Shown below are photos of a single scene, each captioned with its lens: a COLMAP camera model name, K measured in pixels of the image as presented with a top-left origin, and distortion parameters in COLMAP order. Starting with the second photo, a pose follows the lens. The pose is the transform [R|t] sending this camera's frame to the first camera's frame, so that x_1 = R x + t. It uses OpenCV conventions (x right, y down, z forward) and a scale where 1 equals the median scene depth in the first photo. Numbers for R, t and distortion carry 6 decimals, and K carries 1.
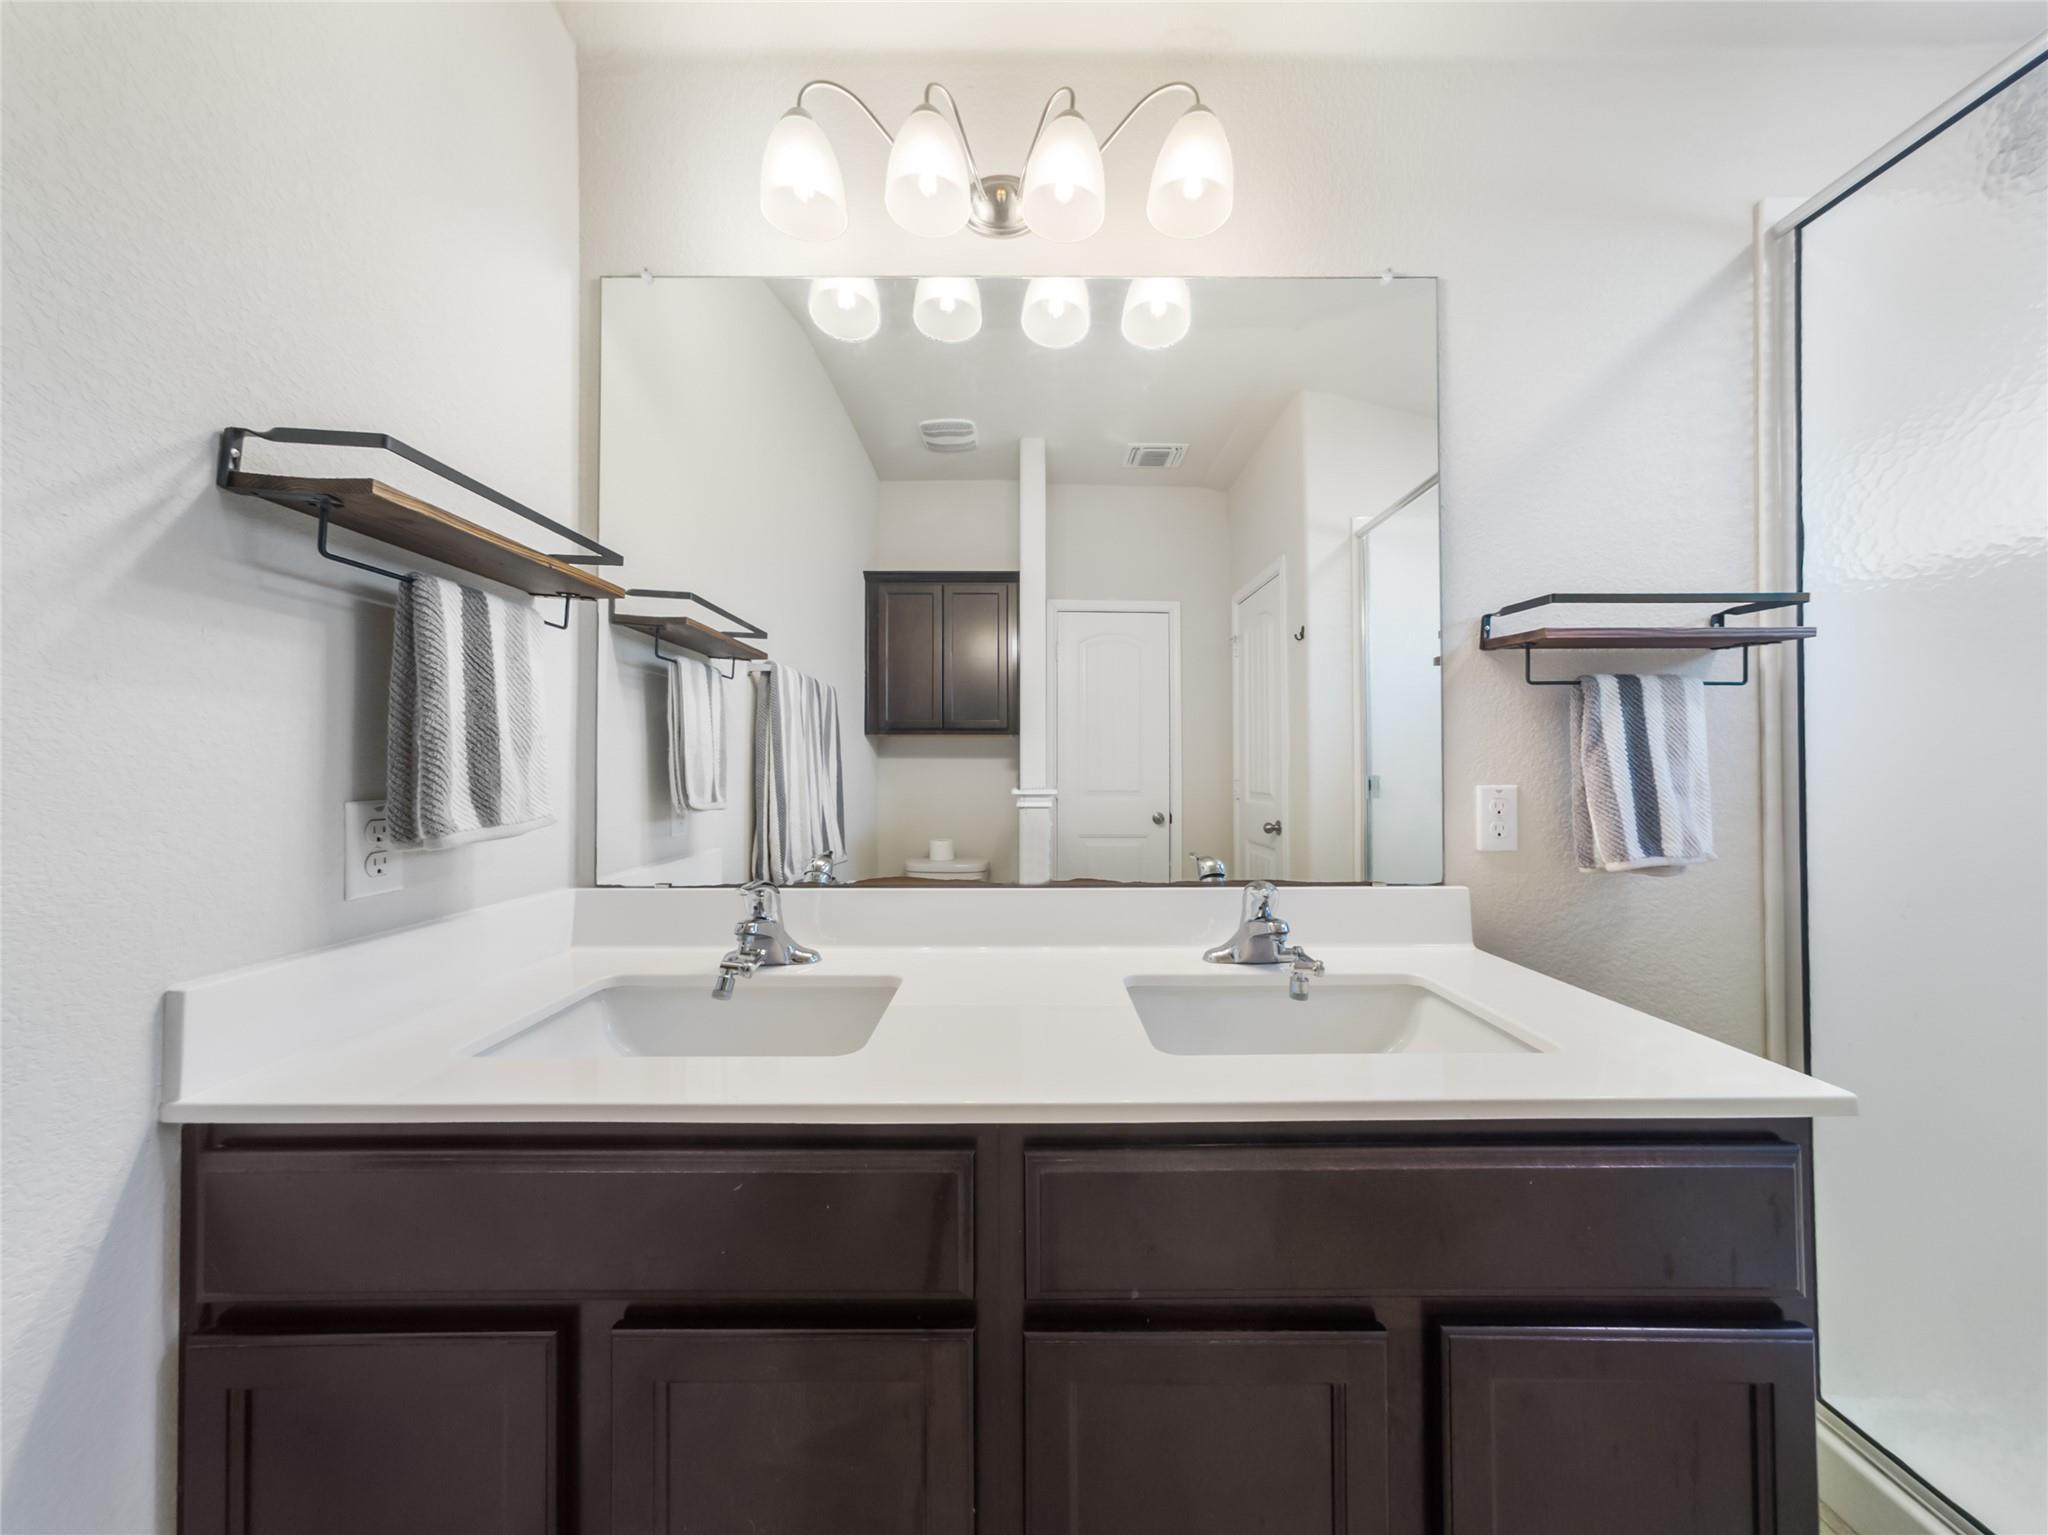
lens RADIAL K [[686.1, 0, 1027.6], [0, 686.1, 756.3], [0, 0, 1]] dist [-0.012817, 0.005191]
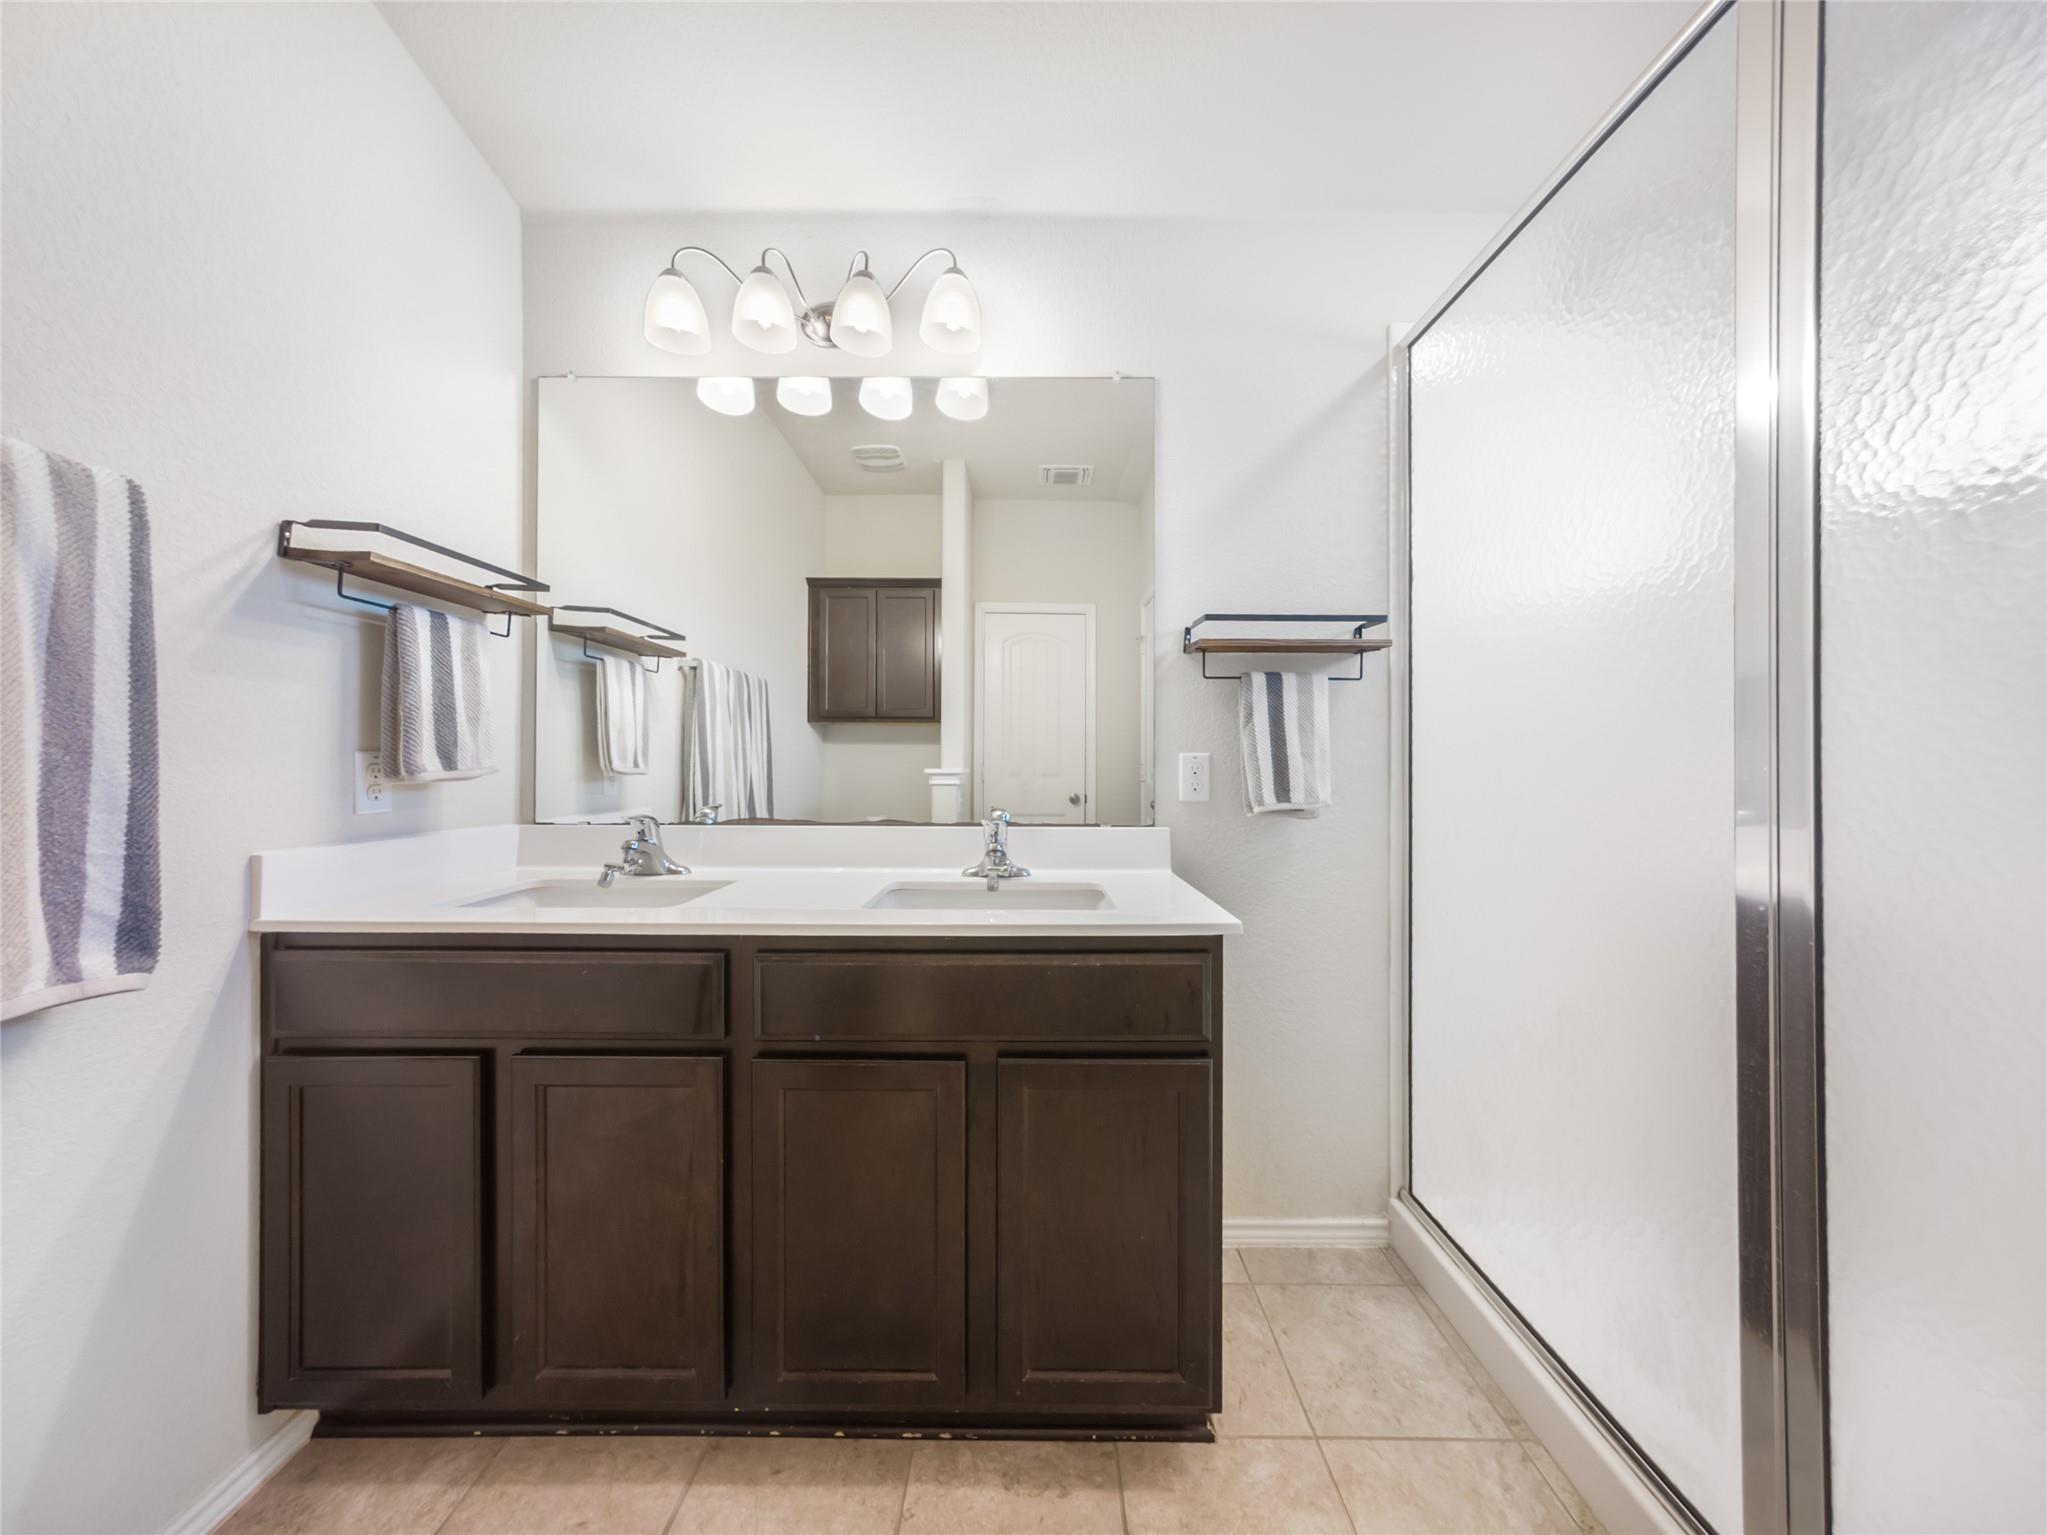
lens RADIAL K [[685.8, 0, 1027.1], [0, 685.8, 756.3], [0, 0, 1]] dist [-0.012817, 0.005191]
pose [[0.999983, 0.004753, -0.003271, 0.393118], [-0.004725, 0.999953, 0.008513, 0.042053], [0.003311, -0.008497, 0.999958, -0.399918]]
